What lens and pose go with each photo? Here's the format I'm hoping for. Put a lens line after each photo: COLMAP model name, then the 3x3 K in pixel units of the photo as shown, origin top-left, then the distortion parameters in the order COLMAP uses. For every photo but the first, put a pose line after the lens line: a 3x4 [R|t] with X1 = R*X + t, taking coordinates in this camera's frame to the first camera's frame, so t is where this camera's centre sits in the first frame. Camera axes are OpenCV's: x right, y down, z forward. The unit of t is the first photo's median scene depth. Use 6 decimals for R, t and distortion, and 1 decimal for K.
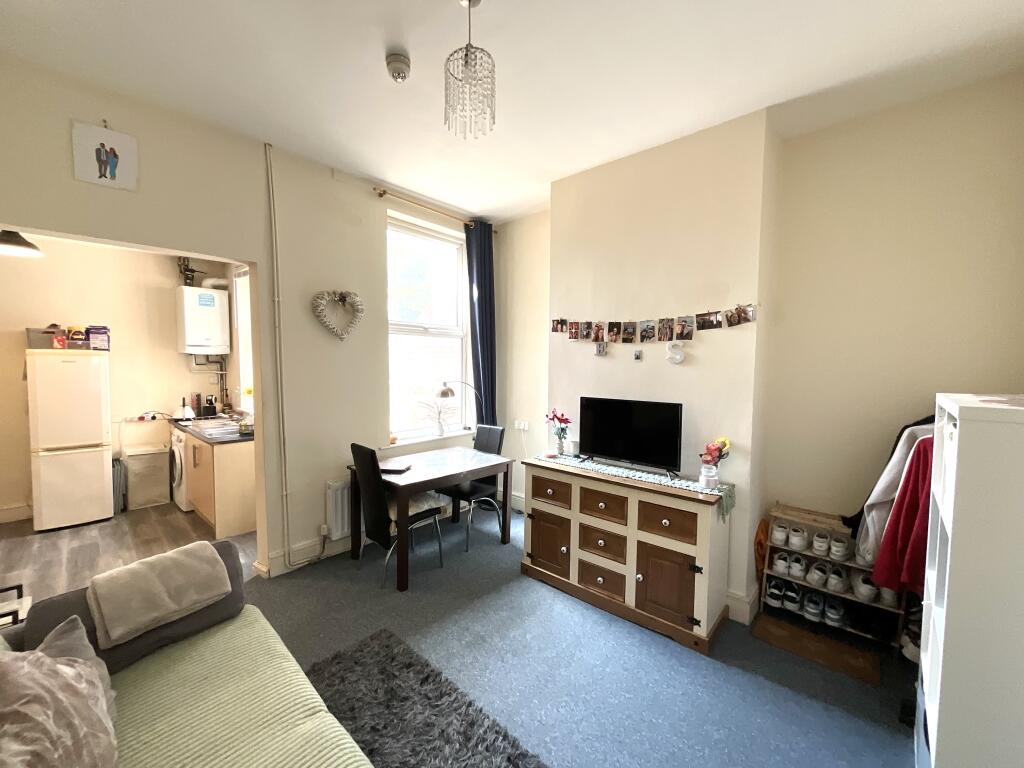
lens RADIAL K [[407.2, 0, 519.1], [0, 407.2, 384.5], [0, 0, 1]] dist [-0.000270, -0.002182]
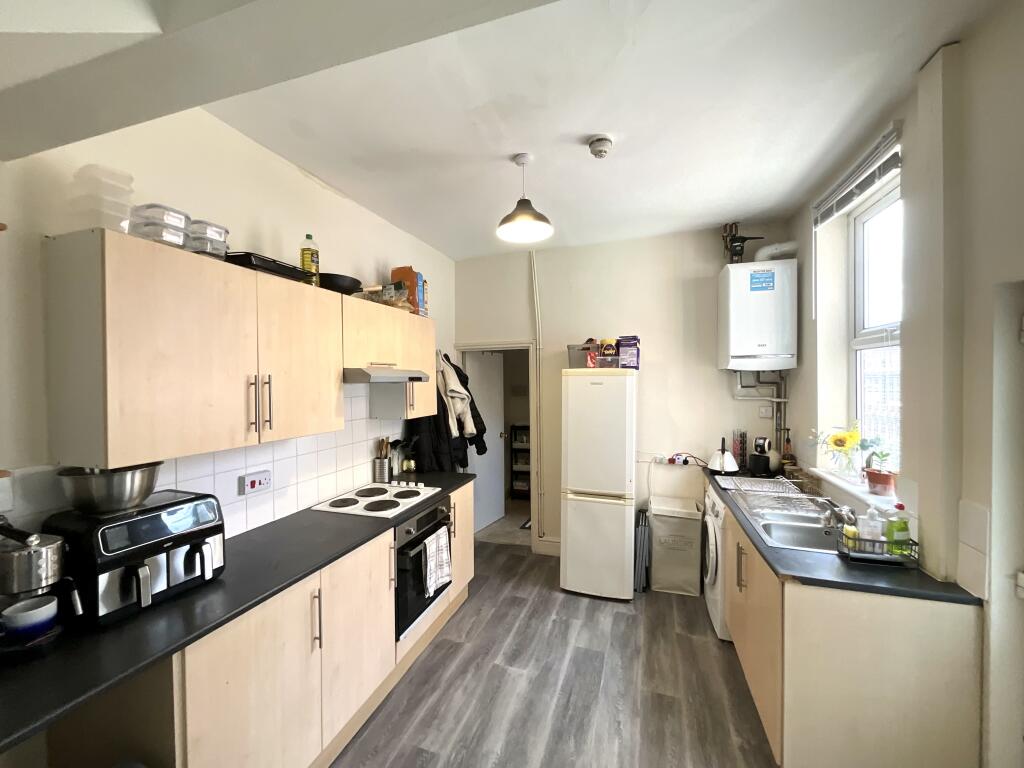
lens RADIAL K [[407.2, 0, 514.0], [0, 407.2, 385.0], [0, 0, 1]] dist [-0.000270, -0.002182]
pose [[0.400489, -0.003118, -0.916296, -0.391314], [-0.044701, 0.998737, -0.022936, -0.024222], [0.915211, 0.050144, 0.399844, 0.463957]]
